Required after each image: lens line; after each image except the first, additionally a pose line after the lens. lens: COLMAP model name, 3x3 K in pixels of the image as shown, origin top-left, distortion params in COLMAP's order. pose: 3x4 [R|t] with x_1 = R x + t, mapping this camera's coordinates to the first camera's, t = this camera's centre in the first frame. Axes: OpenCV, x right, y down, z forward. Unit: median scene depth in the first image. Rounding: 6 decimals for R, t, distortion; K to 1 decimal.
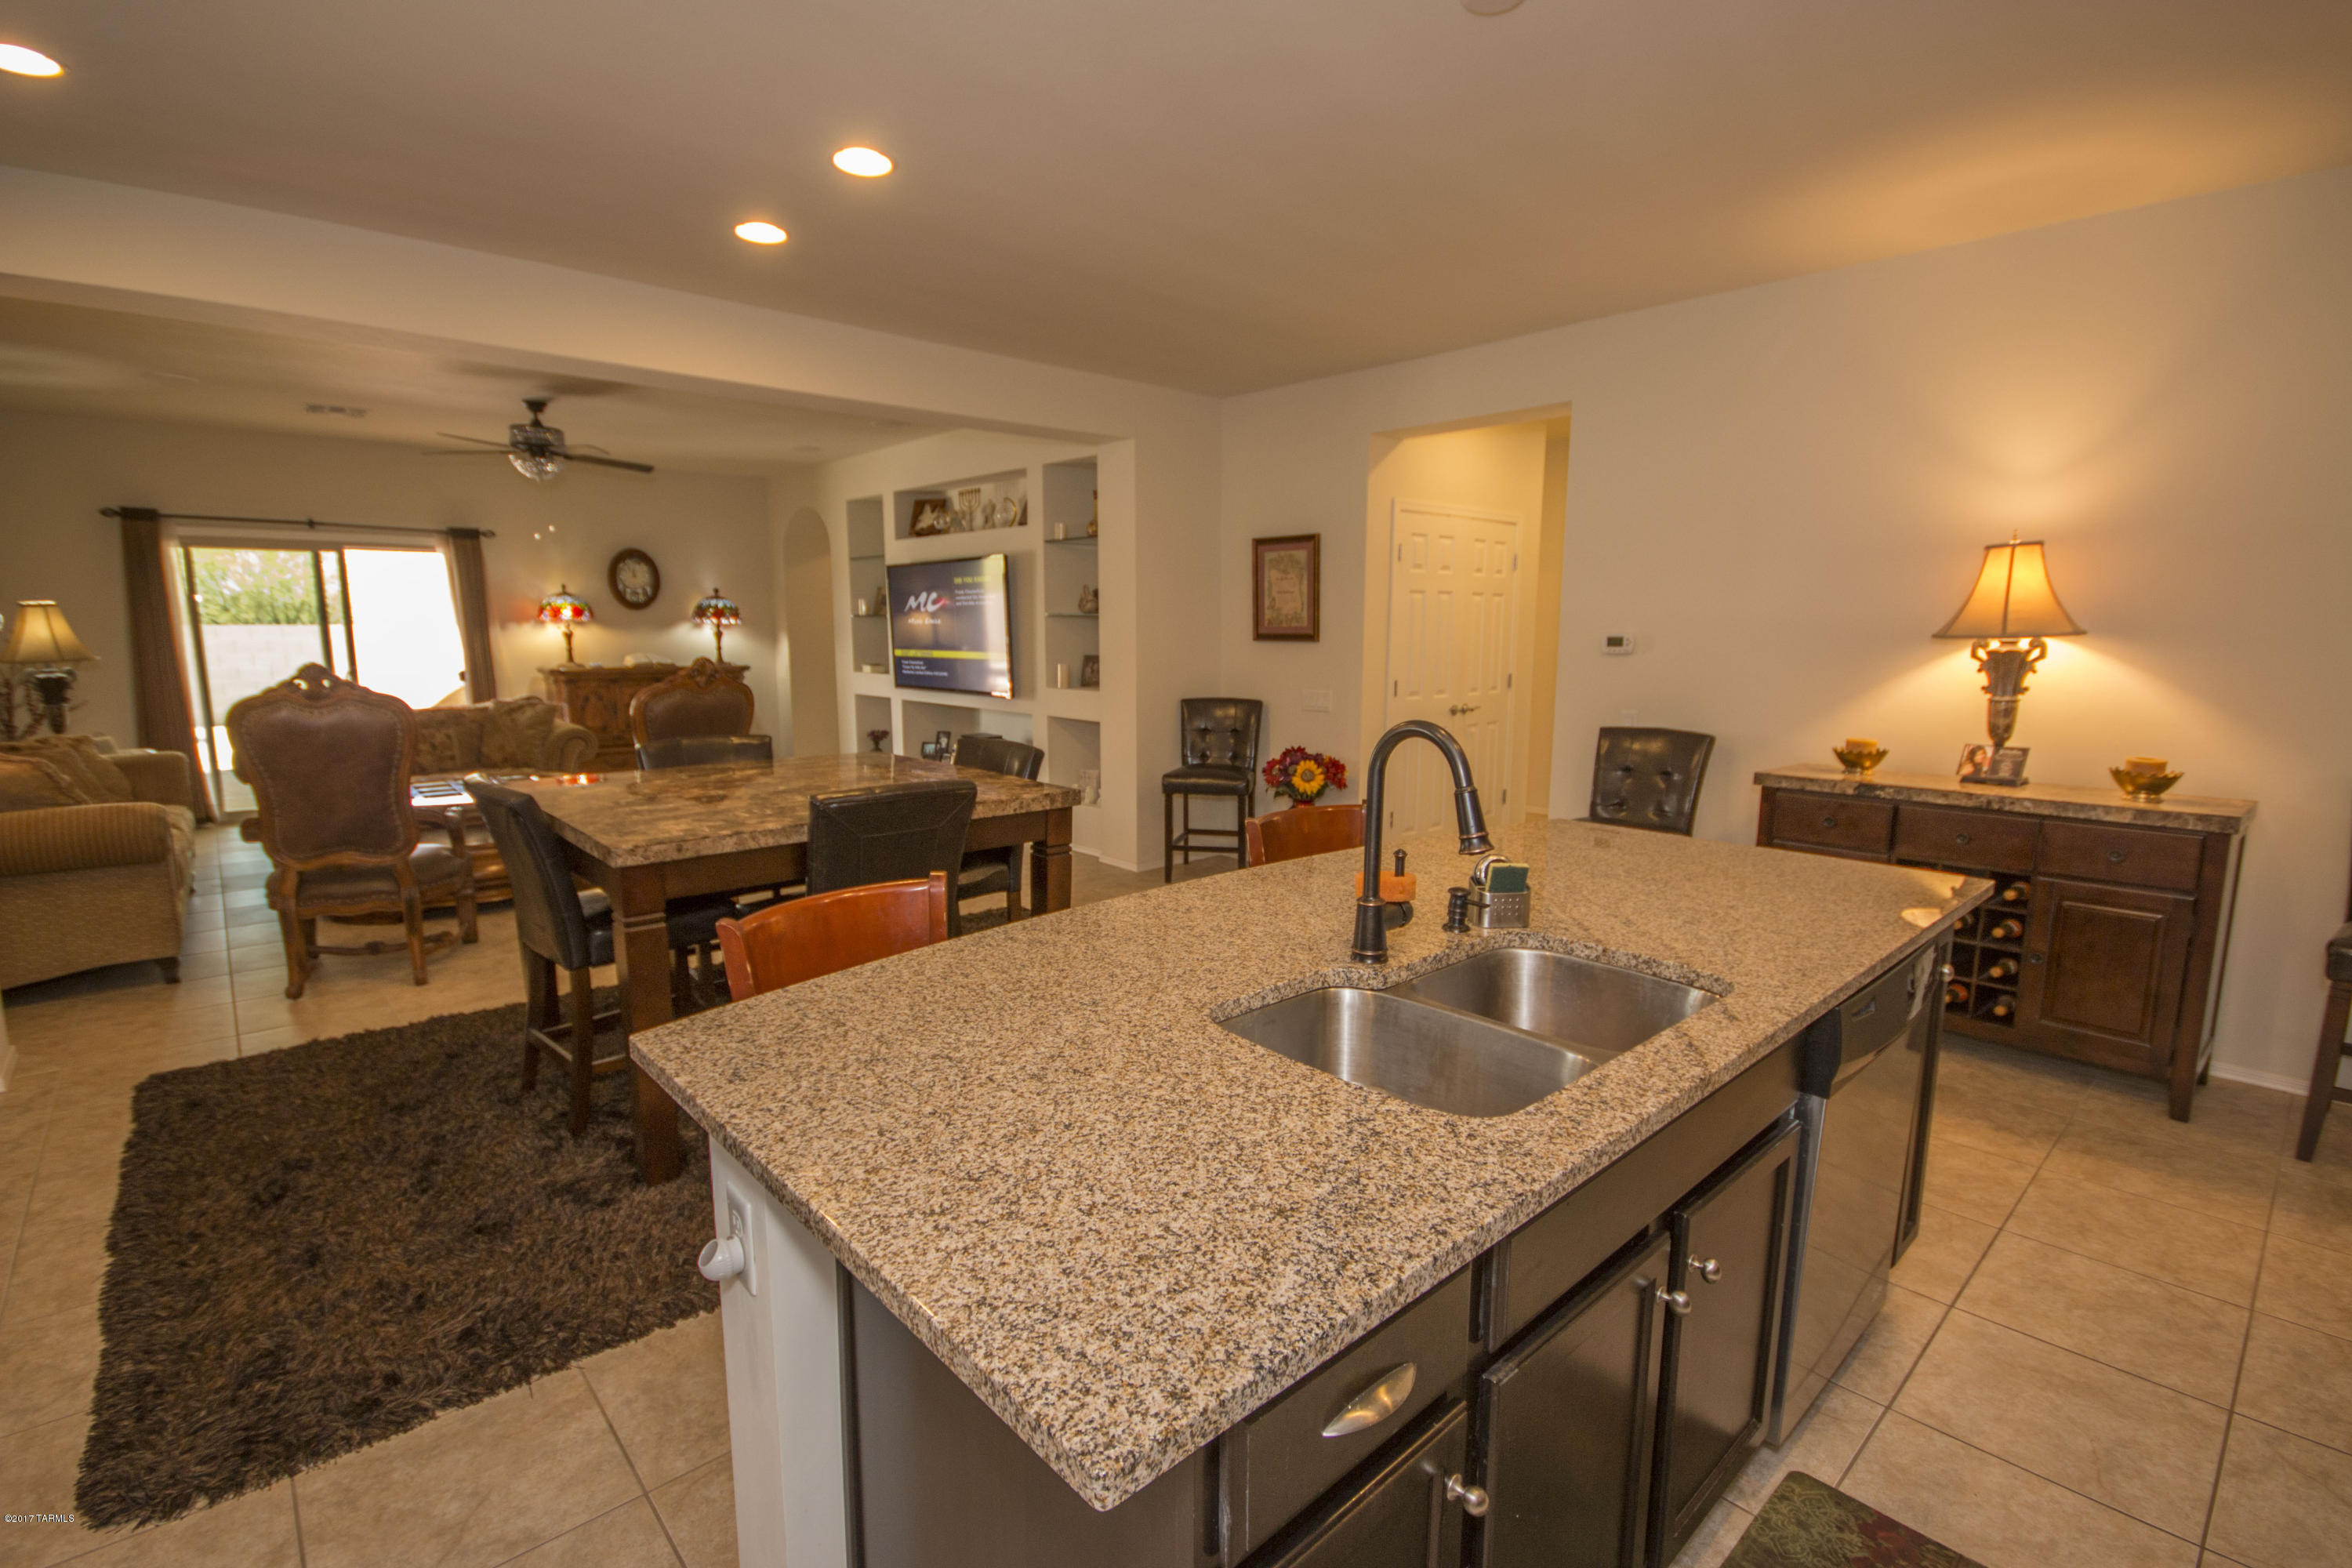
lens RADIAL K [[1075.7, 0, 1179.5], [0, 1075.7, 794.1], [0, 0, 1]] dist [0.000832, -0.000826]
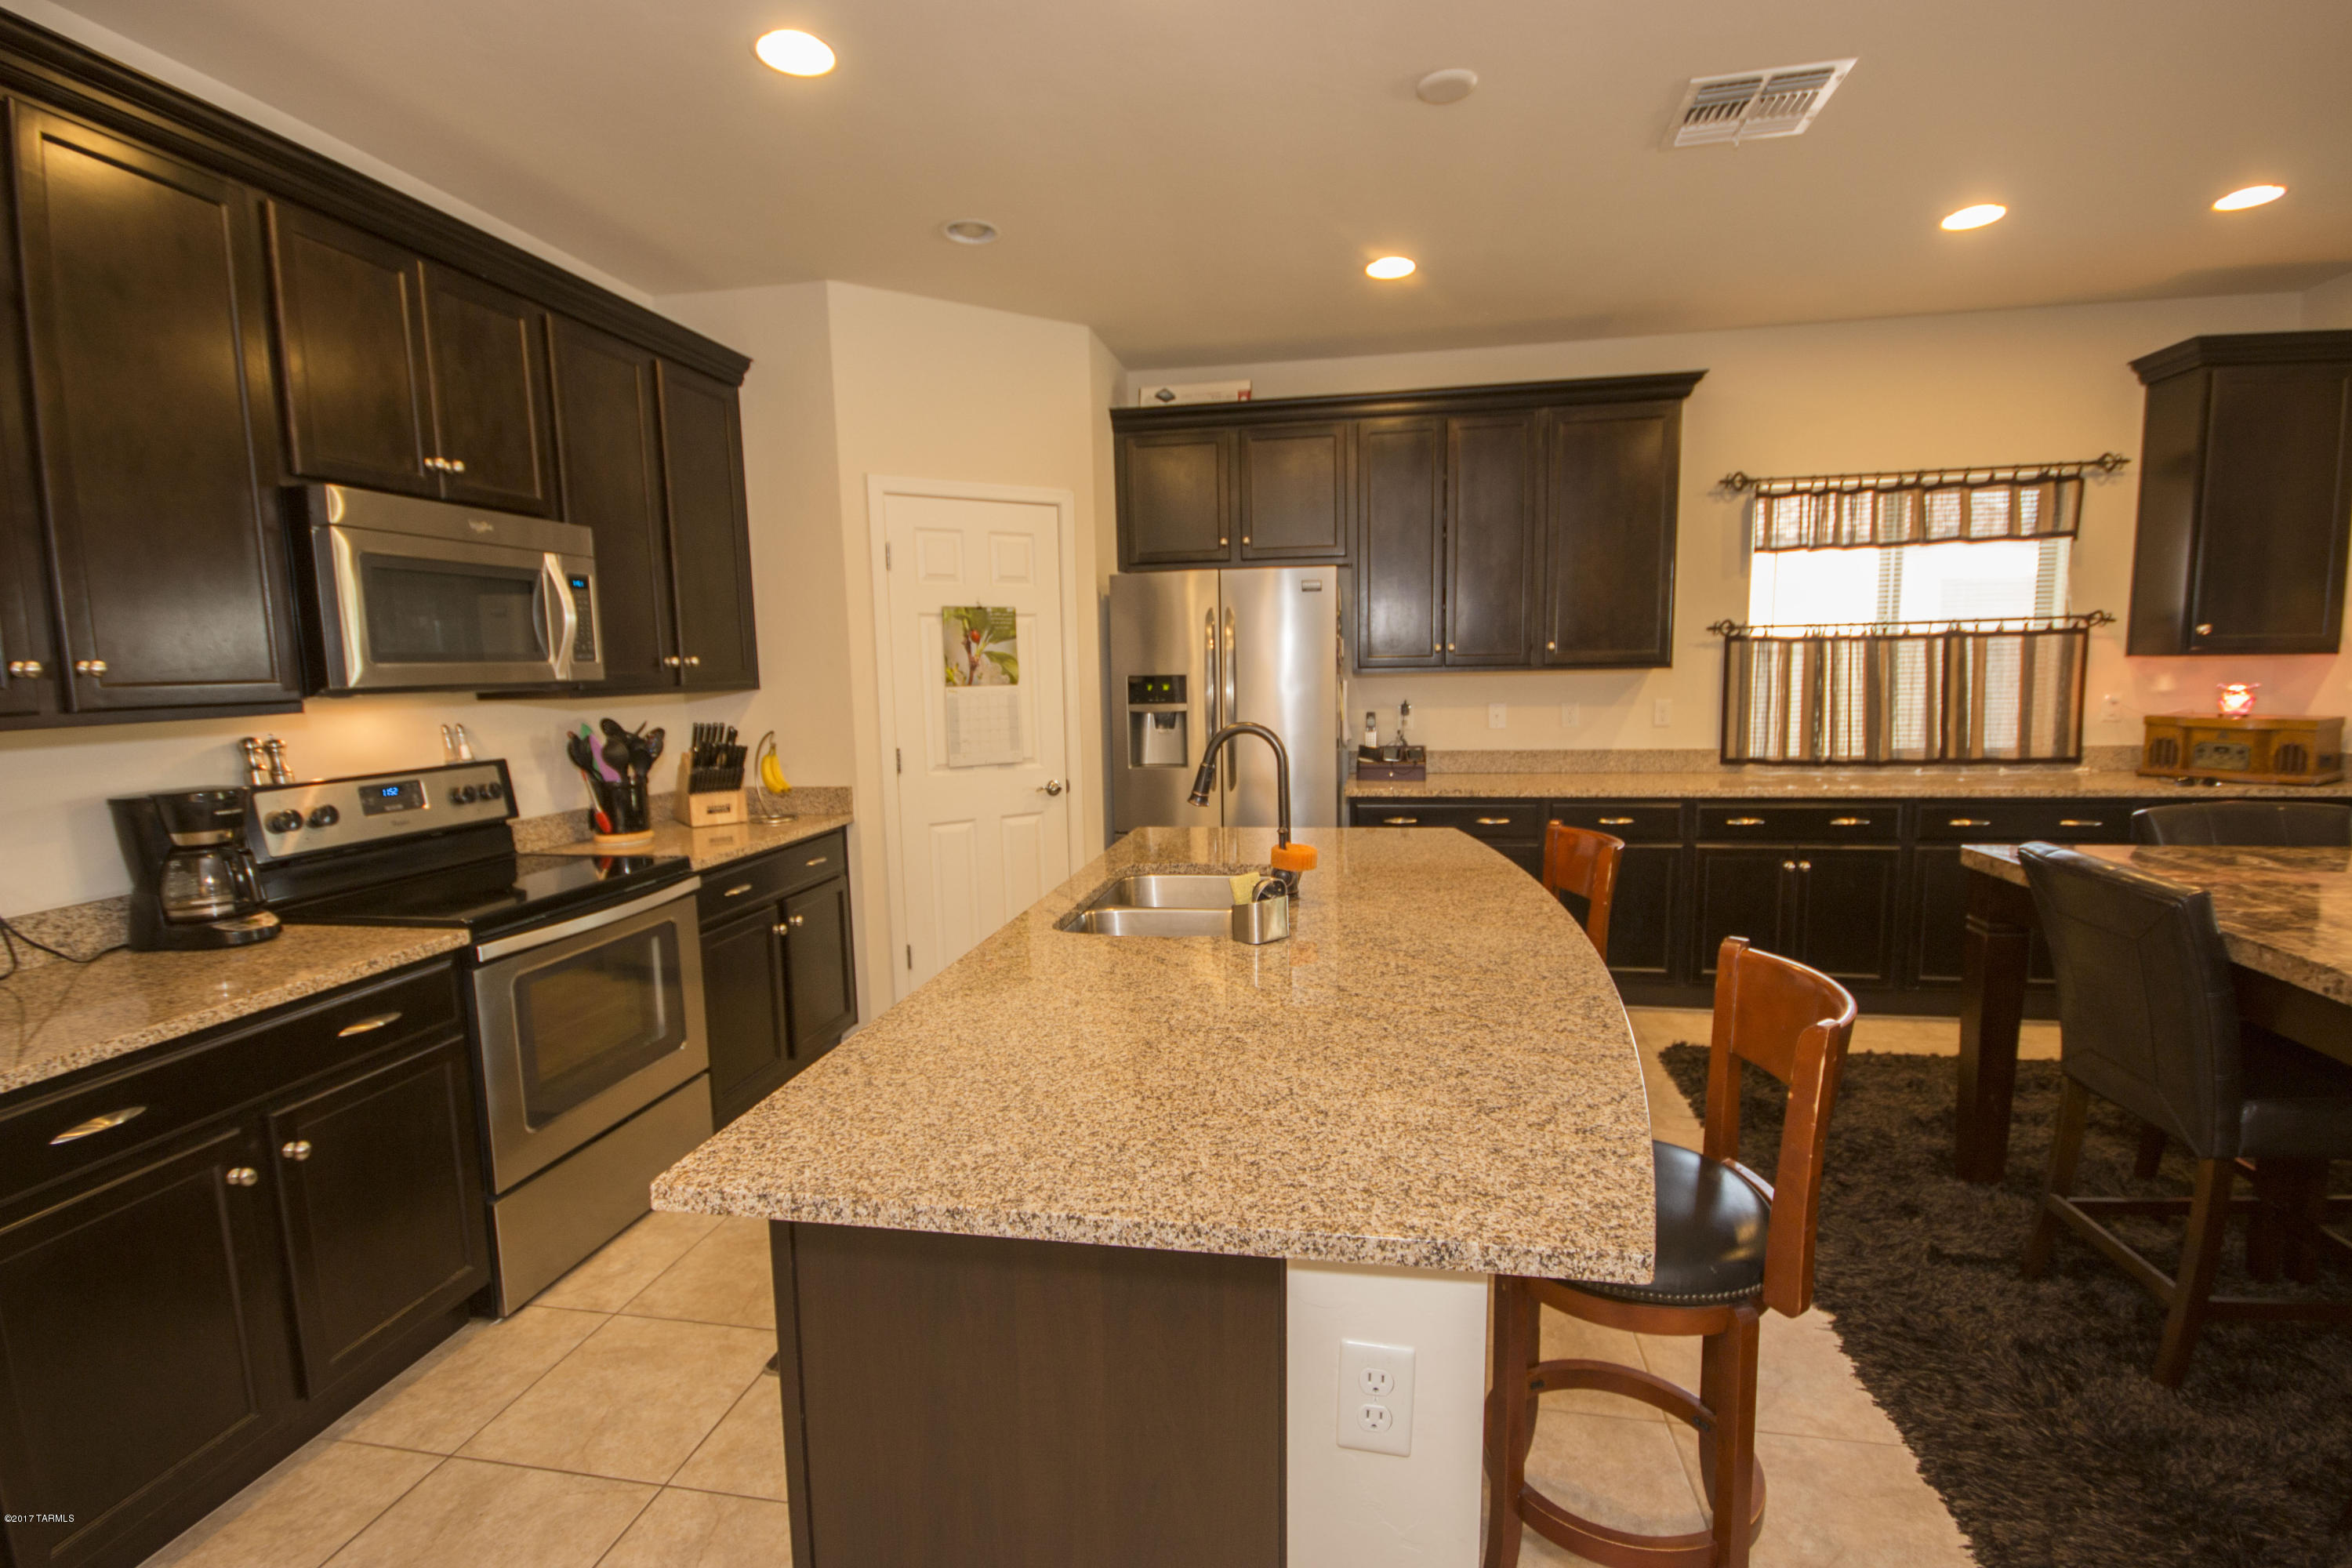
lens RADIAL K [[1075.5, 0, 1175.6], [0, 1075.5, 793.8], [0, 0, 1]] dist [-0.001791, -0.000095]
pose [[-0.795682, 0.088947, -0.599148, 0.280547], [-0.074728, 0.967187, 0.242826, -0.076536], [0.601087, 0.237986, -0.762927, 0.492309]]
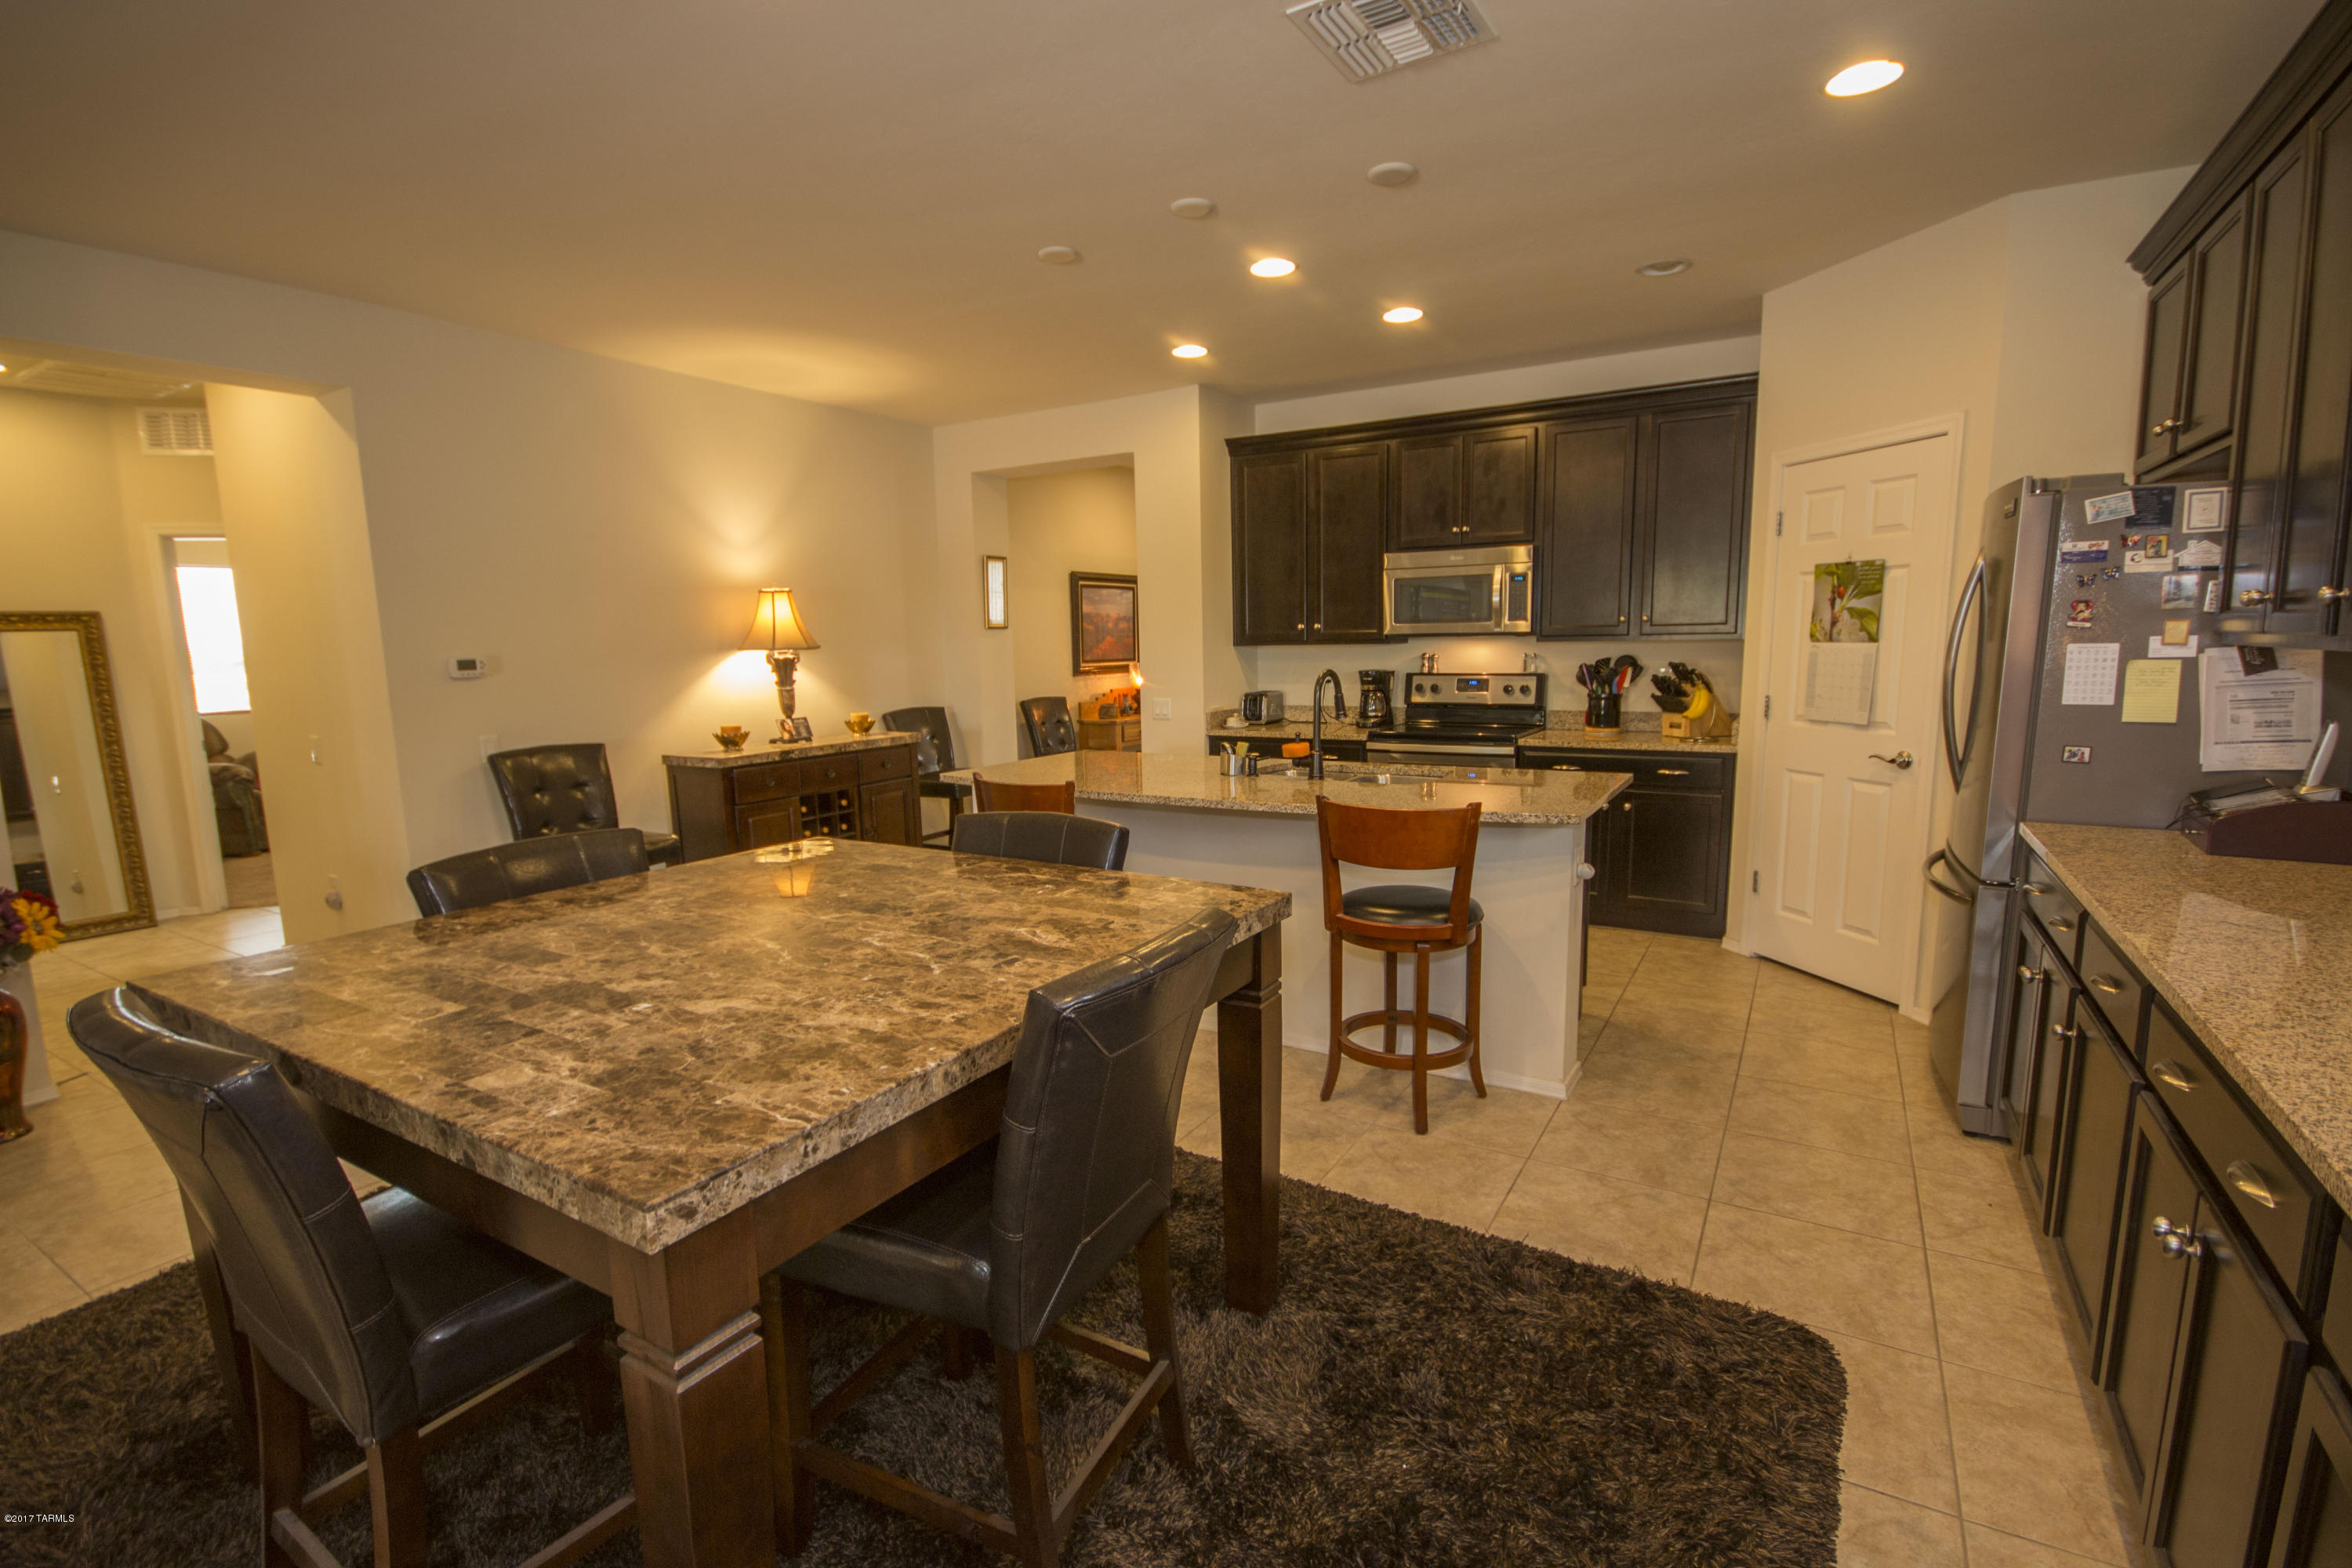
lens RADIAL K [[1079.4, 0, 1171.9], [0, 1079.4, 791.1], [0, 0, 1]] dist [-0.001733, 0.000640]
pose [[-0.289646, -0.132261, 0.947952, -0.474521], [0.167262, 0.968172, 0.186189, -0.074300], [-0.942406, 0.212486, -0.258305, 0.475611]]
